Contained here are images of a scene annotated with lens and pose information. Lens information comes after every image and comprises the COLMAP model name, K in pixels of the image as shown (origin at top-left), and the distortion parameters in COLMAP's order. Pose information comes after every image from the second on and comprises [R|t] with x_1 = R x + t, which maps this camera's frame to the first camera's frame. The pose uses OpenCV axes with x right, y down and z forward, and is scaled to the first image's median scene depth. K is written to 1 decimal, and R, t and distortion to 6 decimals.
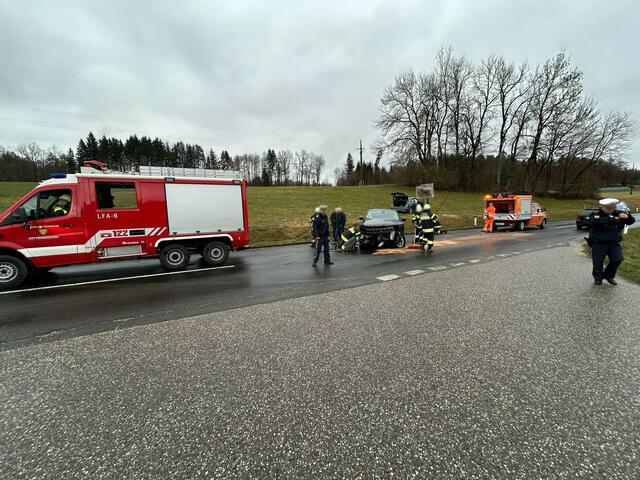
lens RADIAL K [[1129.9, 0, 319.9], [0, 1129.9, 239.6], [0, 0, 1]] dist [0.265761, 0.000000]
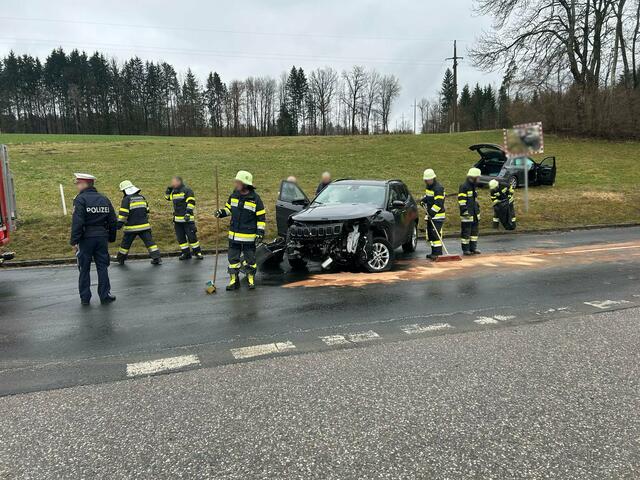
lens RADIAL K [[1129.9, 0, 320.2], [0, 1129.9, 239.7], [0, 0, 1]] dist [0.265761, 0.000000]
pose [[0.900899, 0.025869, -0.433256, 0.202663], [-0.014317, 0.999450, 0.029905, -0.014645], [0.433792, -0.020739, 0.900774, 0.521738]]
